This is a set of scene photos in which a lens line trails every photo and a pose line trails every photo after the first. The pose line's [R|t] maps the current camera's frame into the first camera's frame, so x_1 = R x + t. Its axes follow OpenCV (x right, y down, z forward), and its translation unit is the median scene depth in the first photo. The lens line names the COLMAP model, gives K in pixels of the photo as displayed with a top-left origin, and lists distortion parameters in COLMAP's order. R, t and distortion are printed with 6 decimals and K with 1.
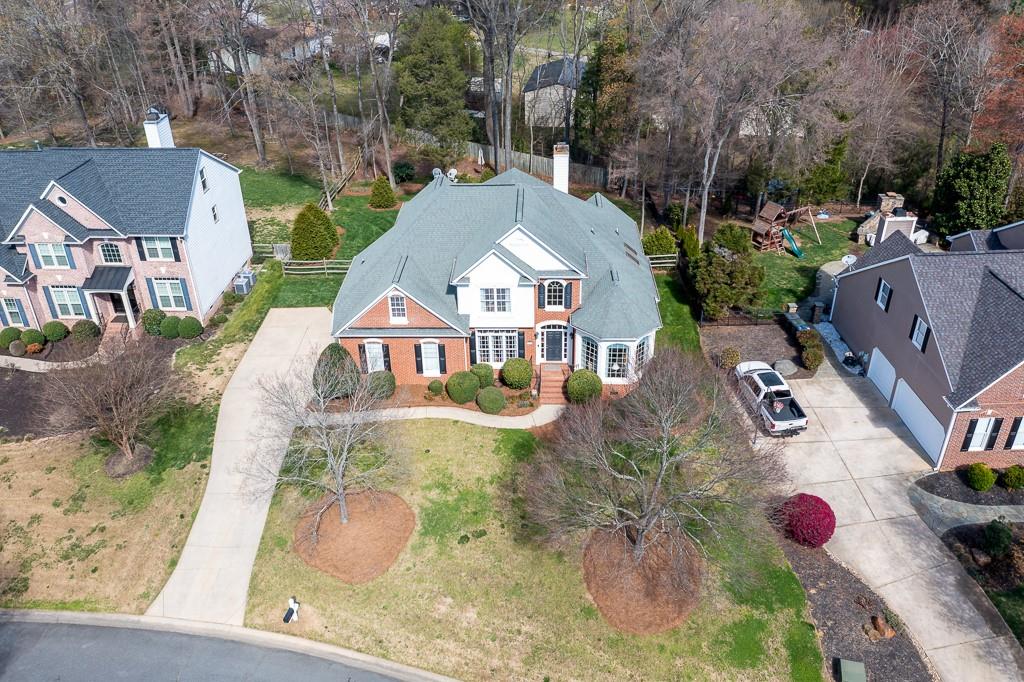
lens RADIAL K [[810.2, 0, 512.3], [0, 810.2, 342.9], [0, 0, 1]] dist [-0.014722, 0.019771]
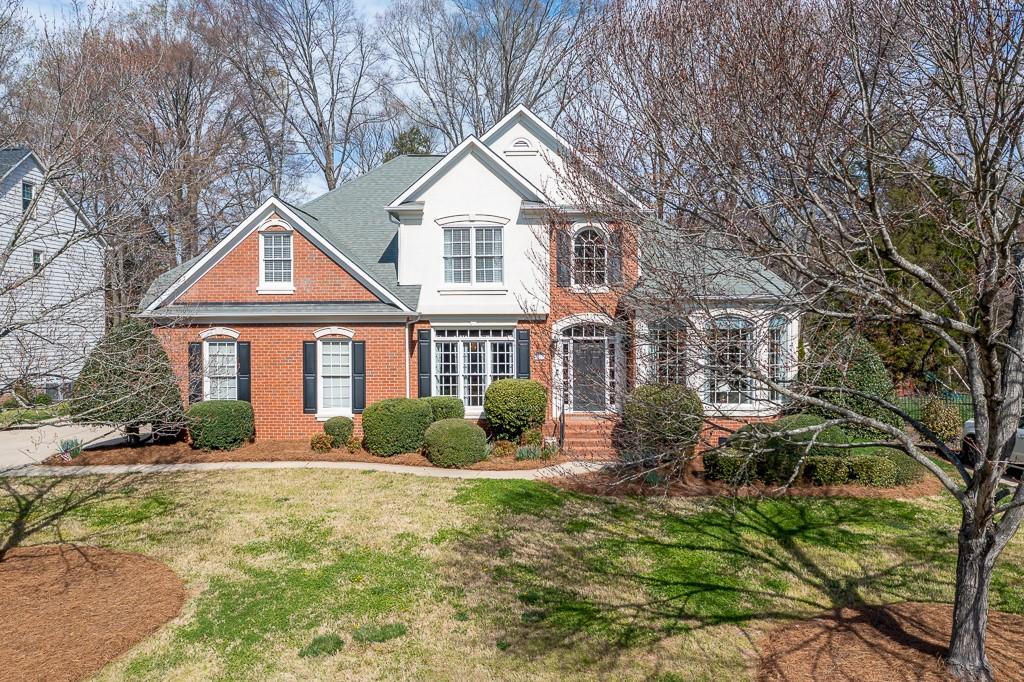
lens RADIAL K [[810.2, 0, 511.4], [0, 810.2, 339.4], [0, 0, 1]] dist [-0.014722, 0.019771]
pose [[0.999889, 0.014694, -0.002465, 0.005043], [-0.013938, 0.863981, -0.503332, 0.243787], [-0.005266, 0.503310, 0.864090, 0.581054]]
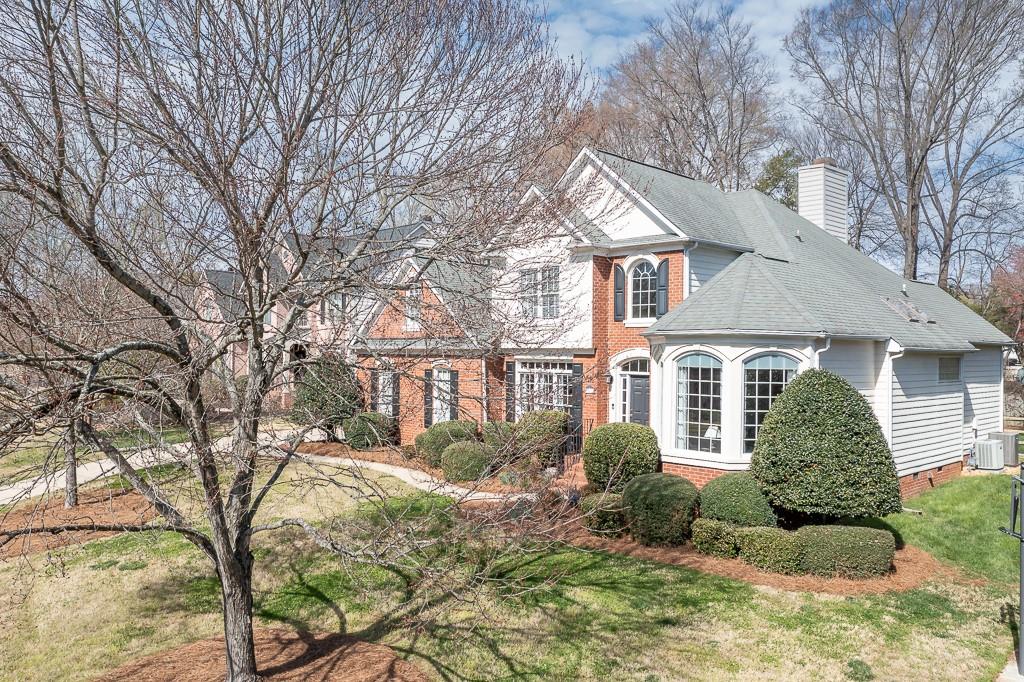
lens RADIAL K [[810.2, 0, 514.2], [0, 810.2, 340.0], [0, 0, 1]] dist [-0.014722, 0.019771]
pose [[0.717589, 0.015391, -0.696297, 0.343125], [-0.378432, 0.847911, -0.371262, 0.181278], [0.584684, 0.529915, 0.614276, 0.661063]]
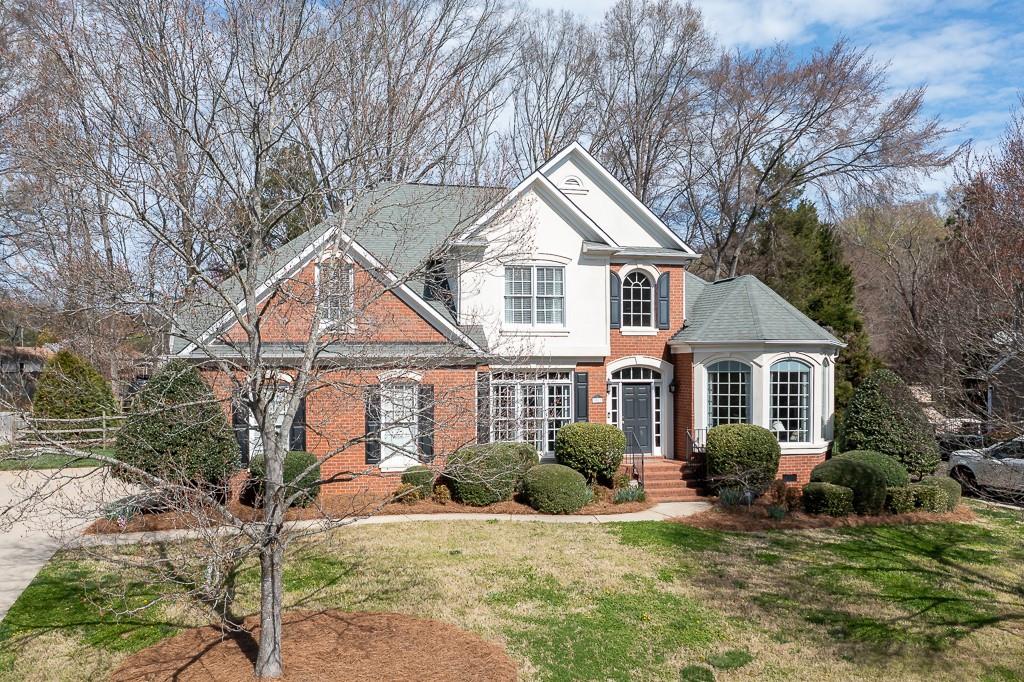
lens RADIAL K [[909.9, 0, 510.0], [0, 909.9, 375.4], [0, 0, 1]] dist [-0.013075, 0.020328]
pose [[0.960214, 0.012473, 0.278986, -0.184571], [0.131986, 0.860117, -0.492726, 0.253665], [-0.246106, 0.509945, 0.824250, 0.568478]]
